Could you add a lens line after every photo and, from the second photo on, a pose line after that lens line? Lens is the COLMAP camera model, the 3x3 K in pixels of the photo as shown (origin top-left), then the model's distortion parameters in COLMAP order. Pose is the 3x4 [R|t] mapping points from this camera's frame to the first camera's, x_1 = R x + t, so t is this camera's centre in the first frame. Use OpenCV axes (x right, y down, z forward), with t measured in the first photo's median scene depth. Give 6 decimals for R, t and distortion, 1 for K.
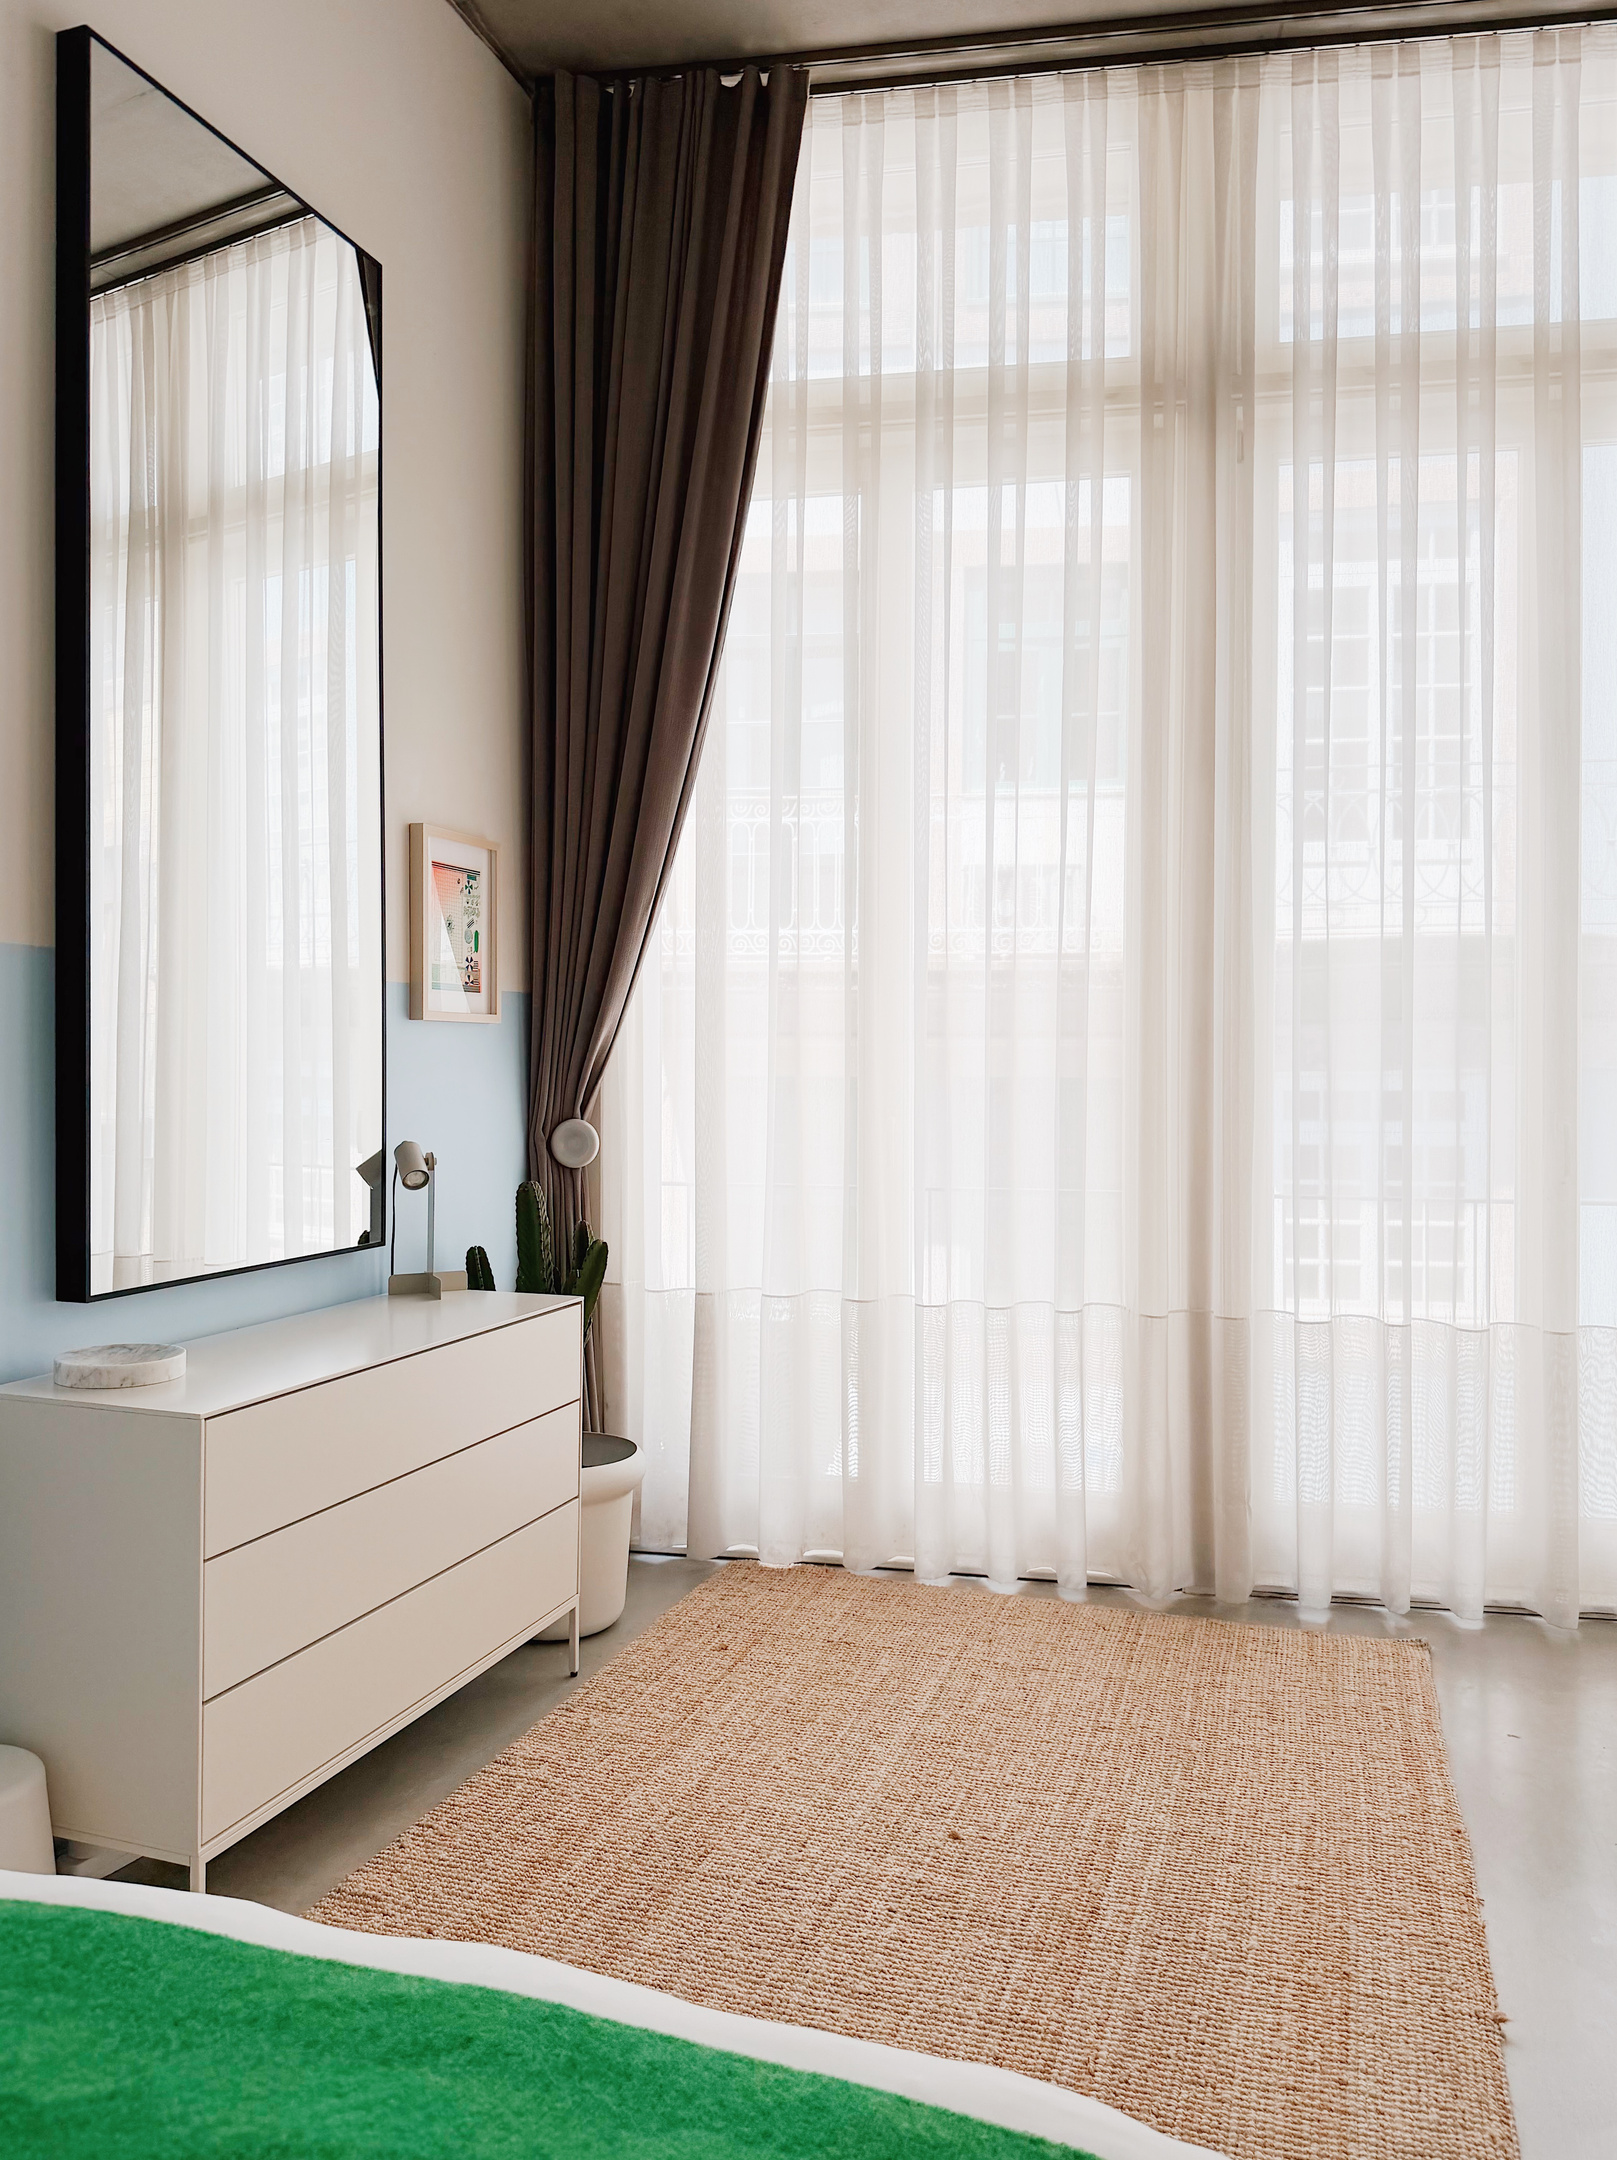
lens RADIAL K [[1620.4, 0, 779.3], [0, 1620.4, 1048.8], [0, 0, 1]] dist [0.046141, -0.007176]
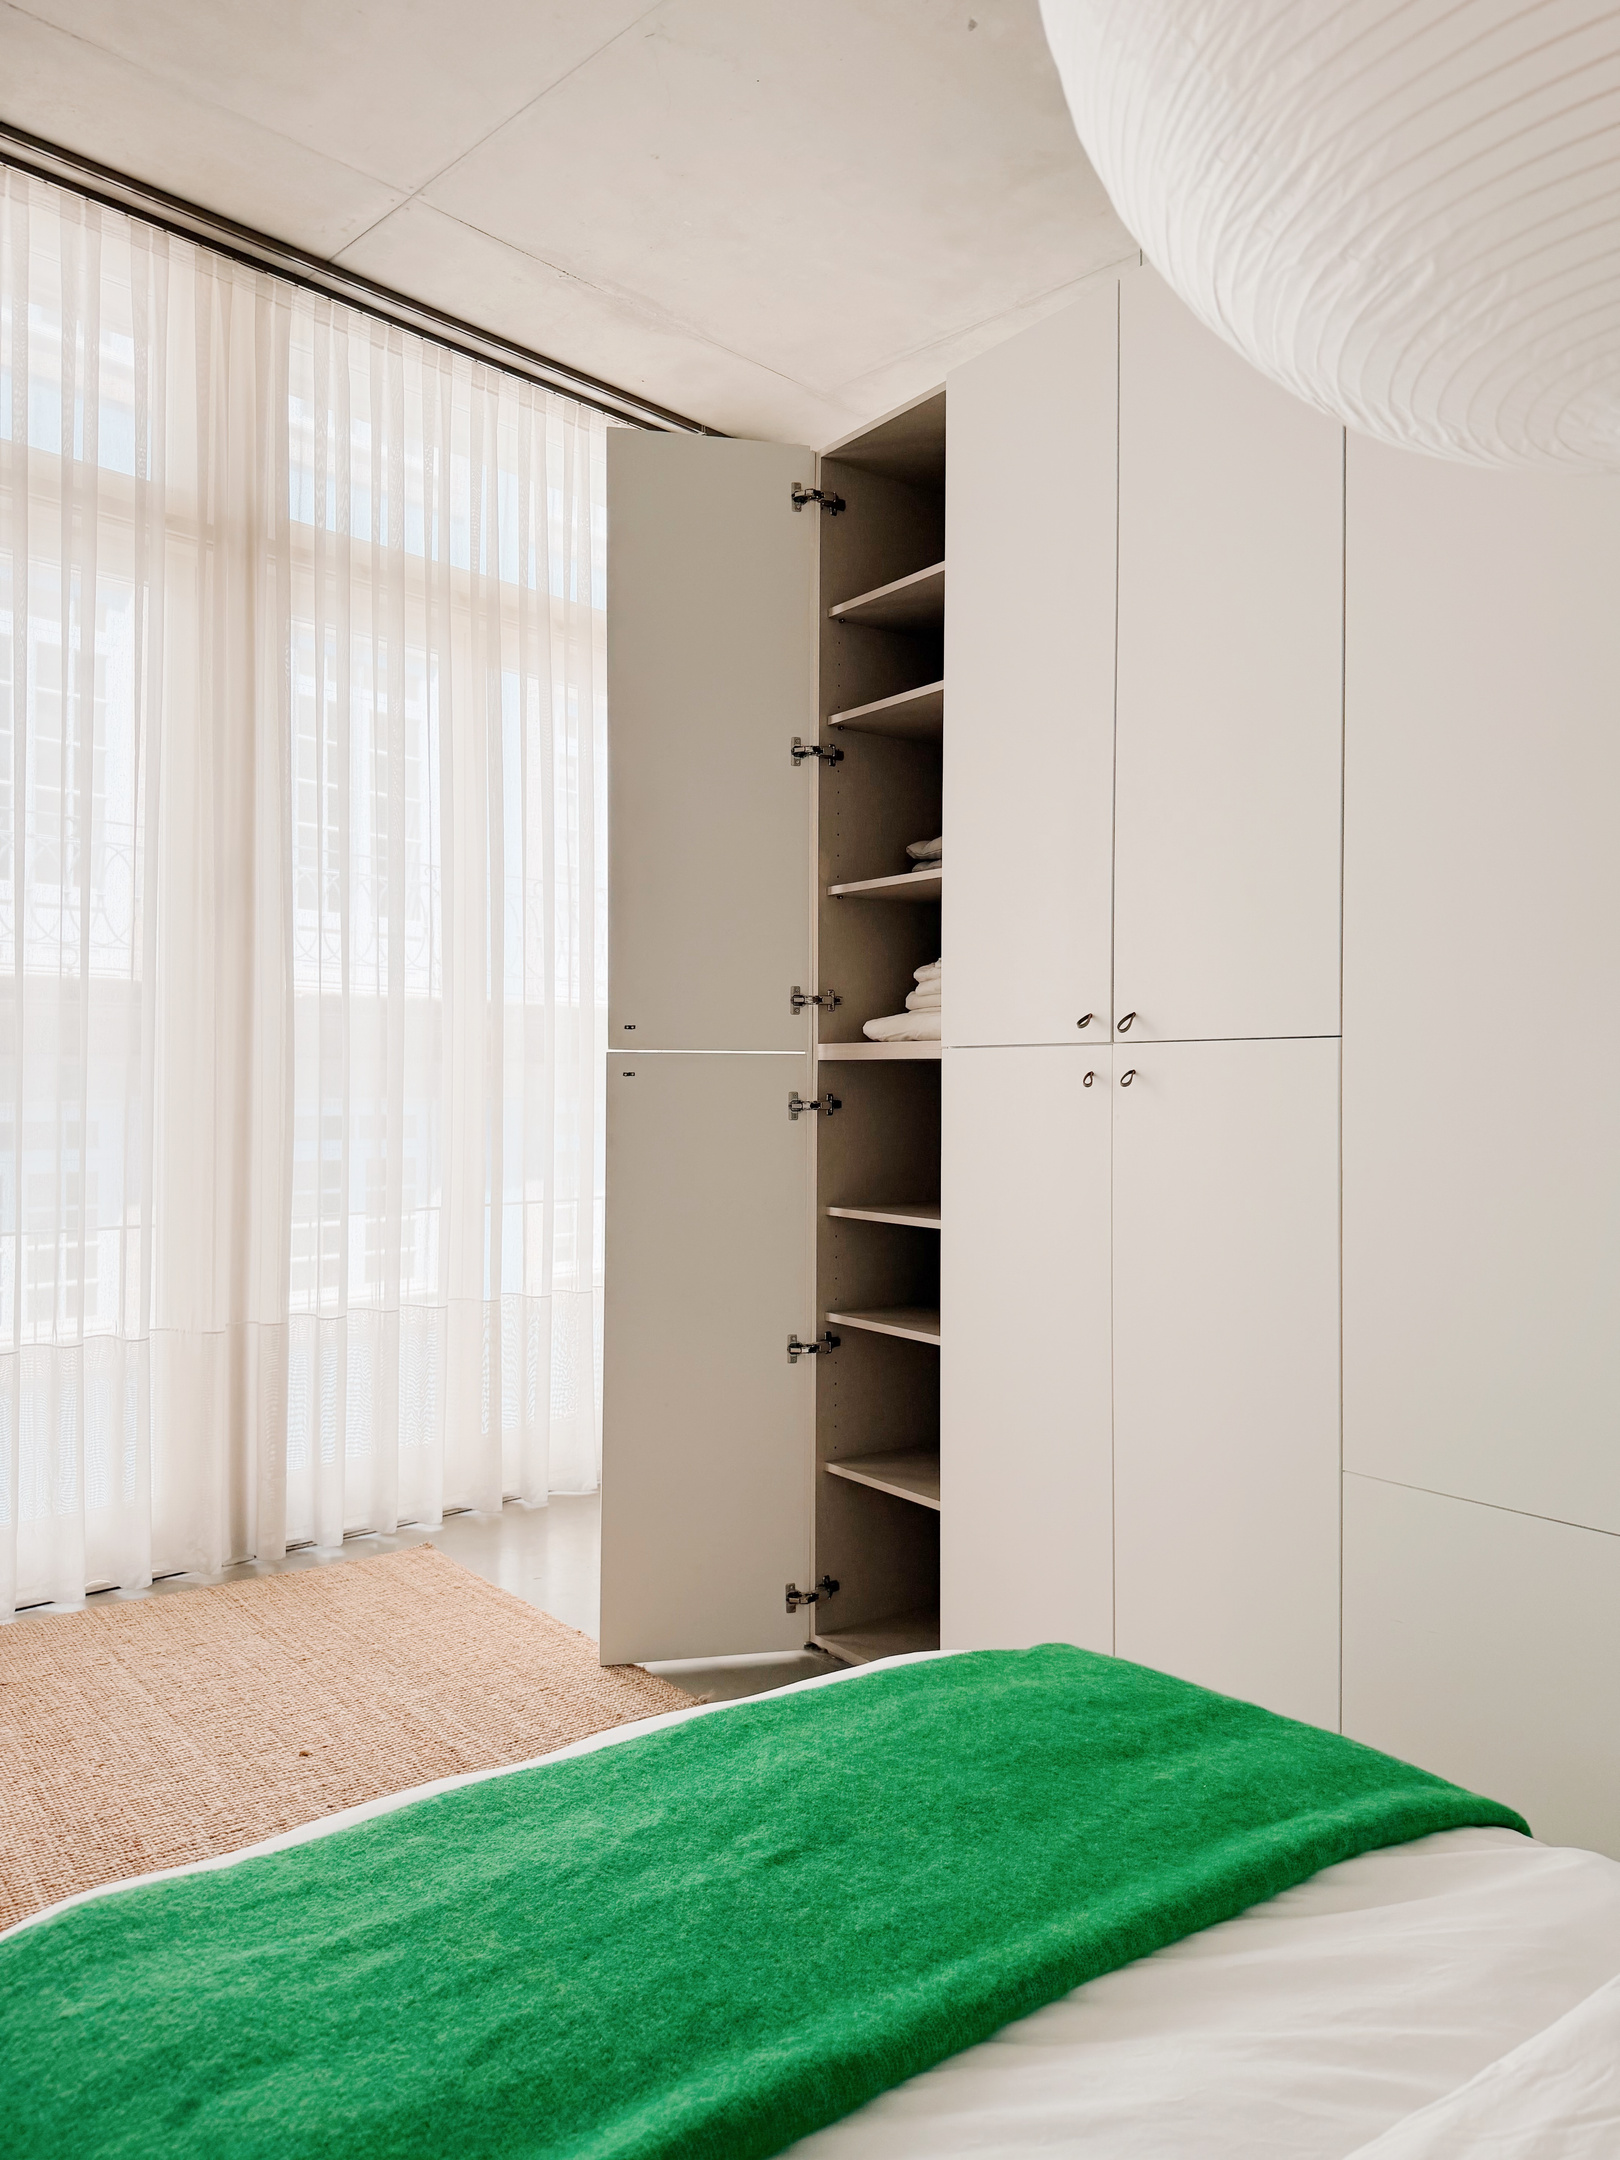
lens RADIAL K [[1620.4, 0, 808.3], [0, 1620.4, 1078.7], [0, 0, 1]] dist [0.046141, -0.007176]
pose [[0.562138, 0.002384, 0.827040, -0.493392], [-0.011062, 0.999928, 0.004637, -0.026542], [-0.826969, -0.011755, 0.562124, -0.000878]]
